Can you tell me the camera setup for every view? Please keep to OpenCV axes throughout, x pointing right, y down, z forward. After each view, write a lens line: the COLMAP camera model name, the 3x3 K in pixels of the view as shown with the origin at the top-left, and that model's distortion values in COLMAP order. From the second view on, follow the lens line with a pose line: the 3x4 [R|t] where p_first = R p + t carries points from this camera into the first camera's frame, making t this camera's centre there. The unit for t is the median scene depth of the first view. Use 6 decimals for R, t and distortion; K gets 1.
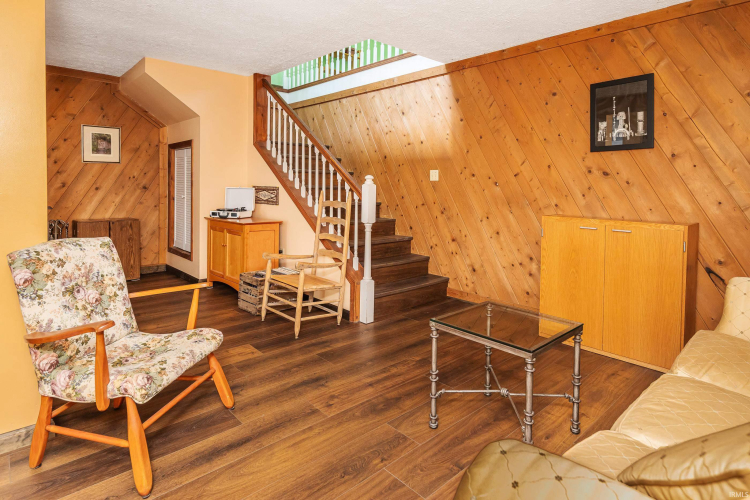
lens RADIAL K [[417.1, 0, 386.9], [0, 417.1, 194.0], [0, 0, 1]] dist [0.000593, 0.000351]
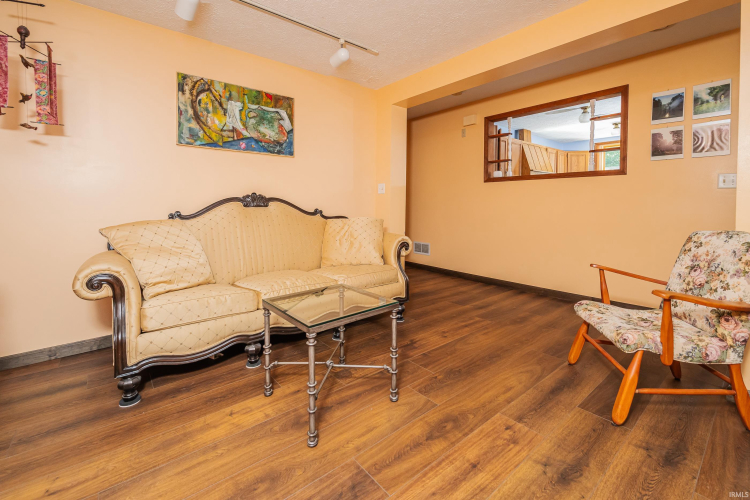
lens RADIAL K [[320.6, 0, 373.0], [0, 320.6, 210.5], [0, 0, 1]] dist [-0.000980, -0.000237]
pose [[-0.996532, -0.014619, 0.081918, 0.048311], [-0.011143, 0.999025, 0.042725, 0.012984], [-0.082462, 0.041664, -0.995723, 0.834521]]
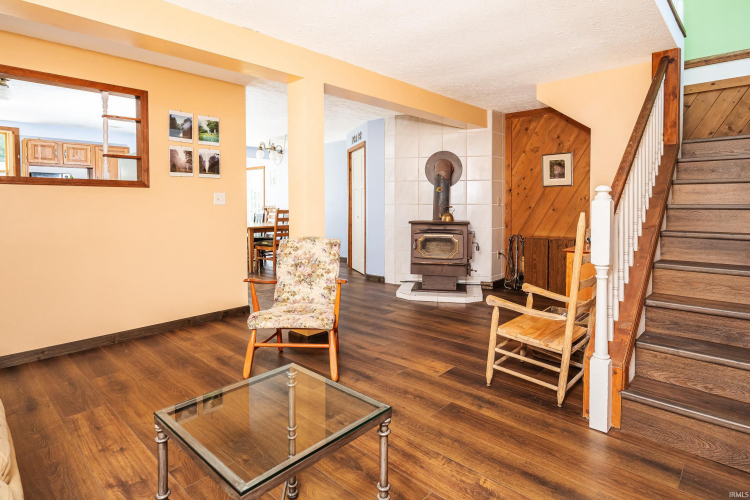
lens RADIAL K [[417.5, 0, 377.1], [0, 417.5, 215.5], [0, 0, 1]] dist [-0.002639, -0.000473]
pose [[0.062539, 0.012236, -0.997968, 0.427209], [-0.017747, 0.999780, 0.011146, -0.002077], [0.997885, 0.017014, 0.062742, 0.506170]]
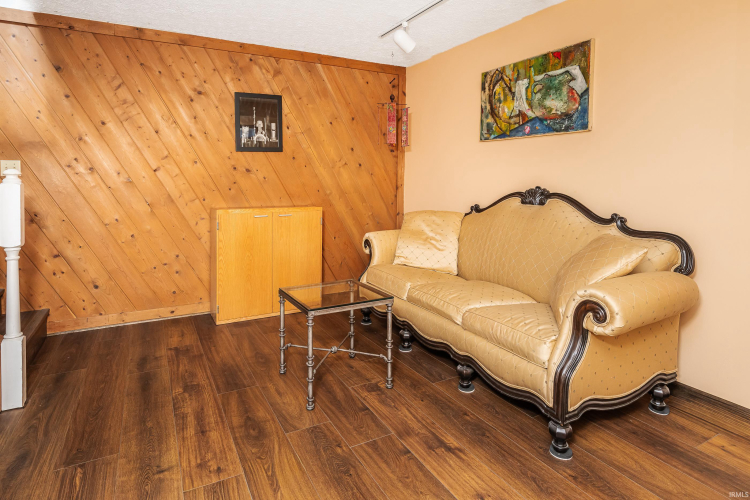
lens RADIAL K [[415.8, 0, 370.3], [0, 415.8, 189.1], [0, 0, 1]] dist [-0.000329, 0.000275]
pose [[0.259716, -0.035668, 0.965026, -0.395660], [0.023461, 0.999256, 0.030619, -0.016755], [-0.965400, 0.014689, 0.260359, 0.258304]]
